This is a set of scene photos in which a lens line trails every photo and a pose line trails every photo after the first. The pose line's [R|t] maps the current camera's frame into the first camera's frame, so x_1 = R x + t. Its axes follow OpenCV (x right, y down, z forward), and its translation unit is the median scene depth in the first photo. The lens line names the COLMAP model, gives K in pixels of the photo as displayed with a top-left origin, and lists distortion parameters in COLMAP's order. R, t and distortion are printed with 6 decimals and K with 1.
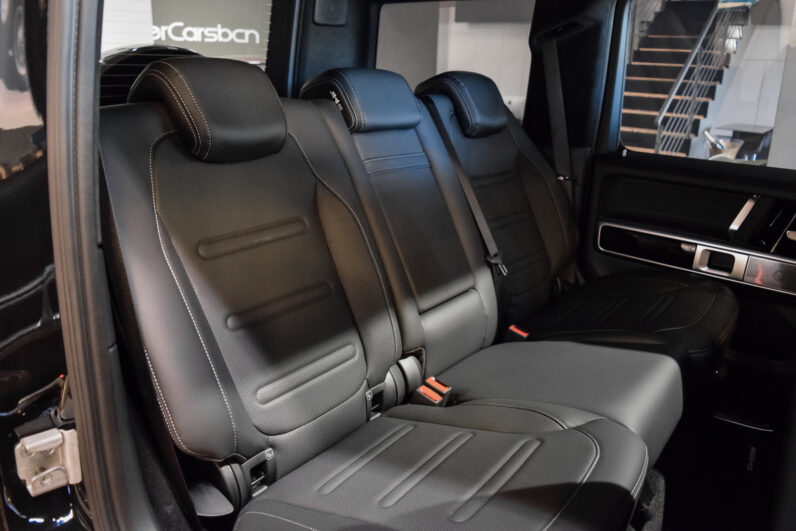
lens RADIAL K [[616.8, 0, 399.1], [0, 616.8, 260.9], [0, 0, 1]] dist [-0.098252, 0.021821]
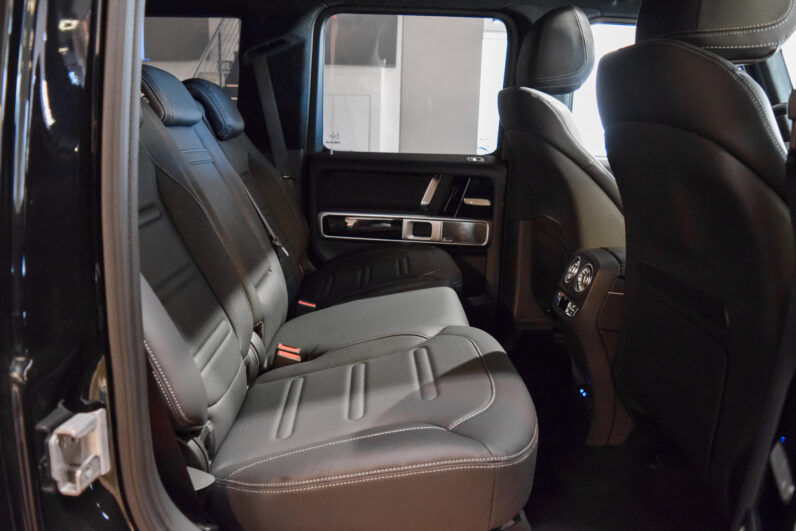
lens RADIAL K [[616.8, 0, 392.3], [0, 616.8, 248.9], [0, 0, 1]] dist [-0.098252, 0.021821]
pose [[0.794651, -0.131521, 0.592648, -0.336109], [0.180363, 0.983317, -0.023620, 0.071440], [-0.579654, 0.125661, 0.805115, -0.001375]]
